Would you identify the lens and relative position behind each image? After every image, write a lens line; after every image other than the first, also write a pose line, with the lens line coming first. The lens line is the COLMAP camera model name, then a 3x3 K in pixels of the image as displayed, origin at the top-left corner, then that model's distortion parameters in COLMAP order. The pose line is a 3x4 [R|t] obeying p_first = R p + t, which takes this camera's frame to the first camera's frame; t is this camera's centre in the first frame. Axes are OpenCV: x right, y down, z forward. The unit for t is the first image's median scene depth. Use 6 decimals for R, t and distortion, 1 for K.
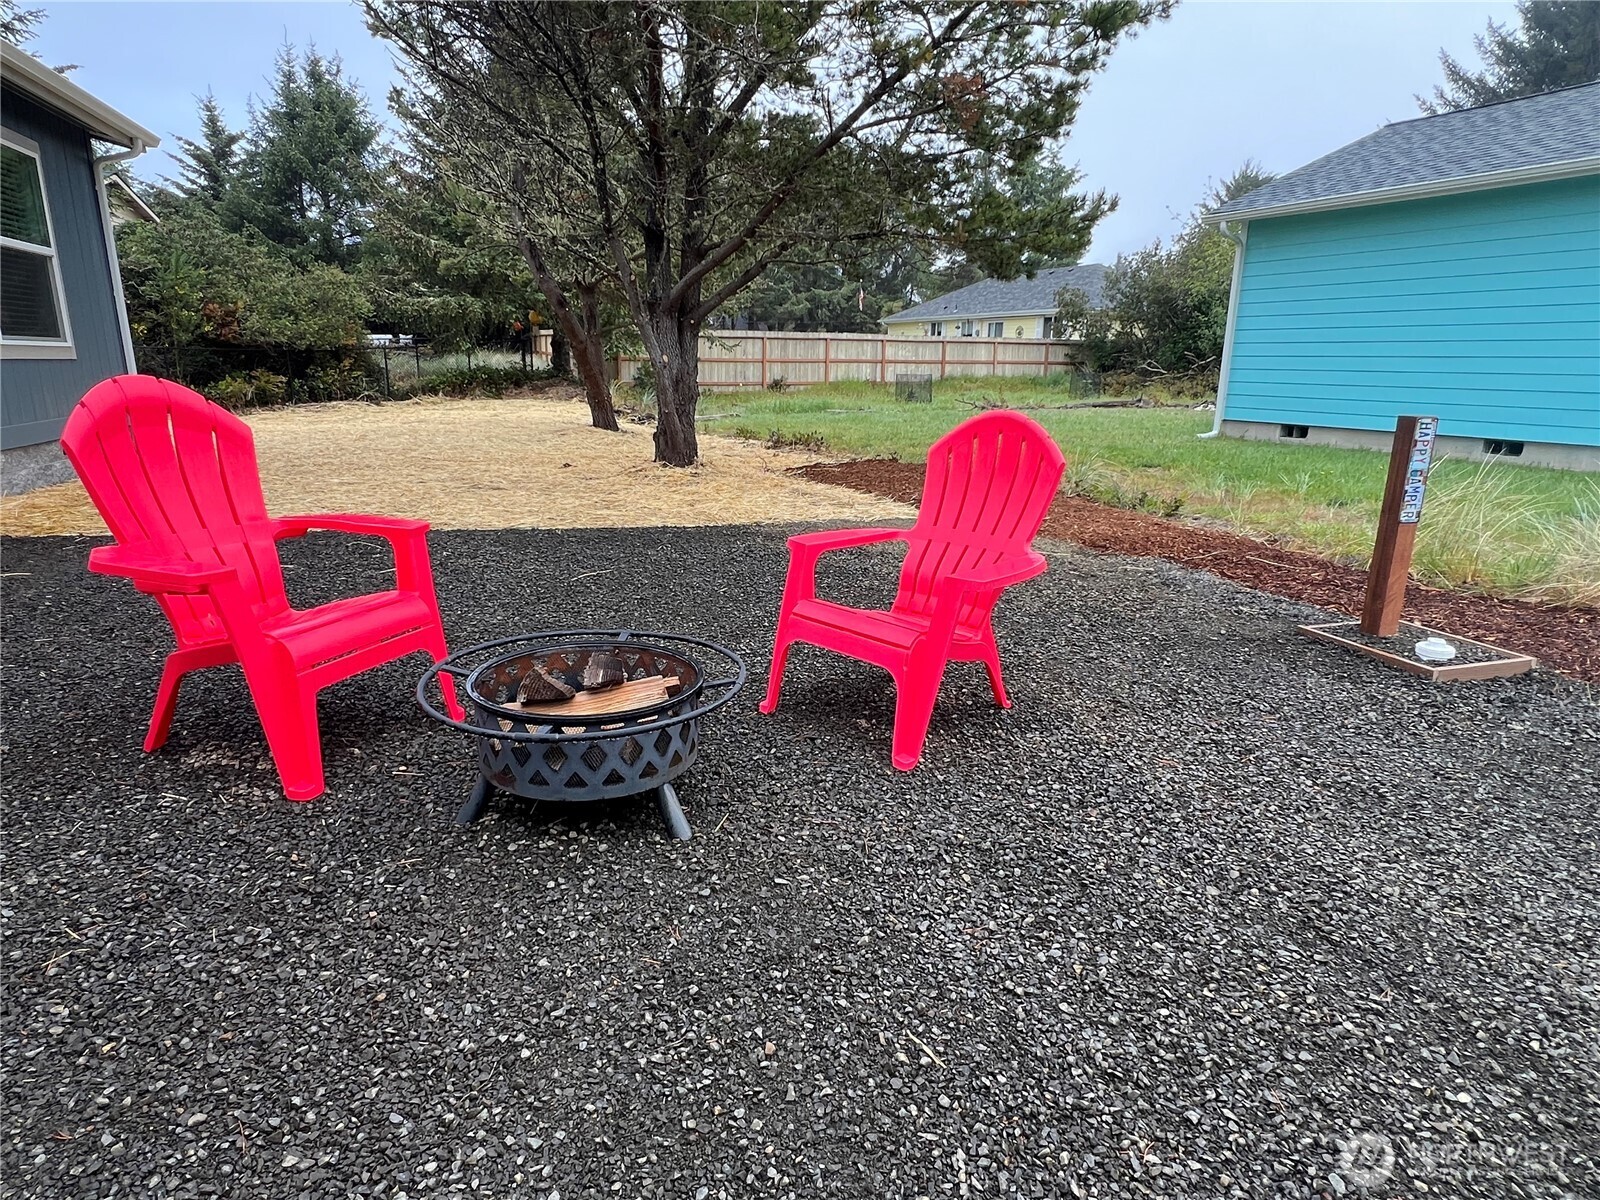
lens RADIAL K [[952.6, 0, 800.0], [0, 952.6, 600.0], [0, 0, 1]] dist [0.031323, 0.000489]
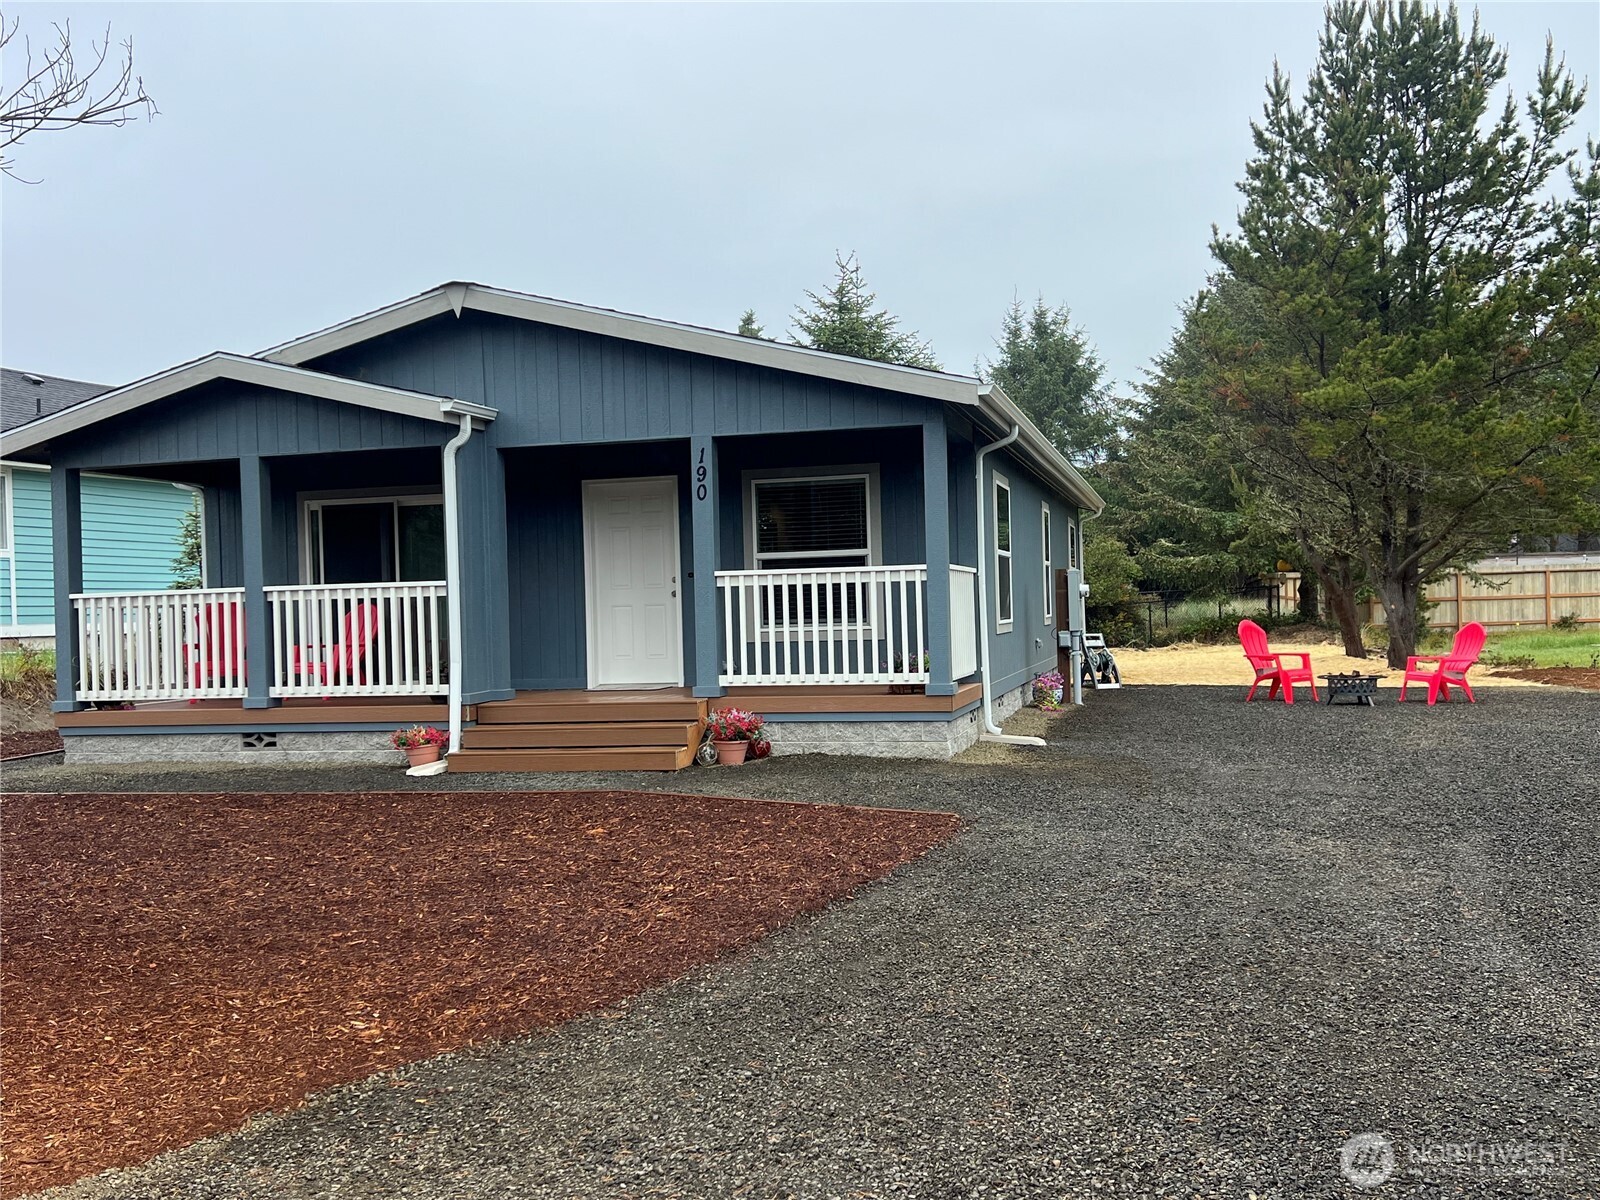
lens RADIAL K [[1480.7, 0, 800.0], [0, 1480.7, 600.0], [0, 0, 1]] dist [0.172597, -0.372136]
pose [[0.852937, -0.038934, -0.520559, 0.121877], [-0.089672, 0.971463, -0.219587, 0.145162], [0.514253, 0.233974, 0.825106, -0.607344]]
